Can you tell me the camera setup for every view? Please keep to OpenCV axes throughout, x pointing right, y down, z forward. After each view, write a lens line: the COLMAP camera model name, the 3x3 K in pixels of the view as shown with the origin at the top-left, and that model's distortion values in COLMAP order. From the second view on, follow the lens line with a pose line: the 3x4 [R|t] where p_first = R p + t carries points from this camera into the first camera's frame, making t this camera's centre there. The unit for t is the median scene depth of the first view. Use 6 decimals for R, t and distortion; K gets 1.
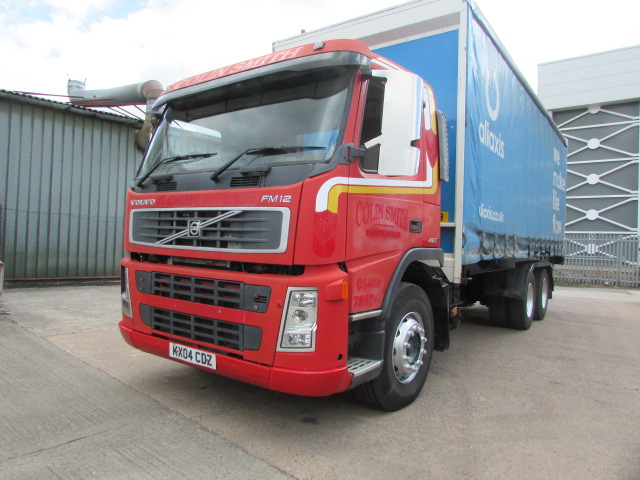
lens RADIAL K [[458.2, 0, 320.0], [0, 458.2, 240.0], [0, 0, 1]] dist [-0.000685, -0.001264]
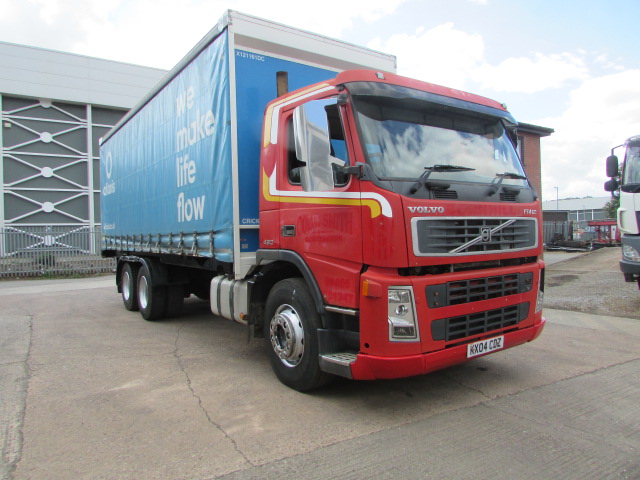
lens RADIAL K [[443.9, 0, 320.0], [0, 443.9, 240.0], [0, 0, 1]] dist [-0.003272, 0.000914]
pose [[0.316342, -0.058279, 0.946853, -1.388090], [0.036353, 0.998123, 0.049289, -0.079085], [-0.947948, 0.018829, 0.317867, 0.995504]]
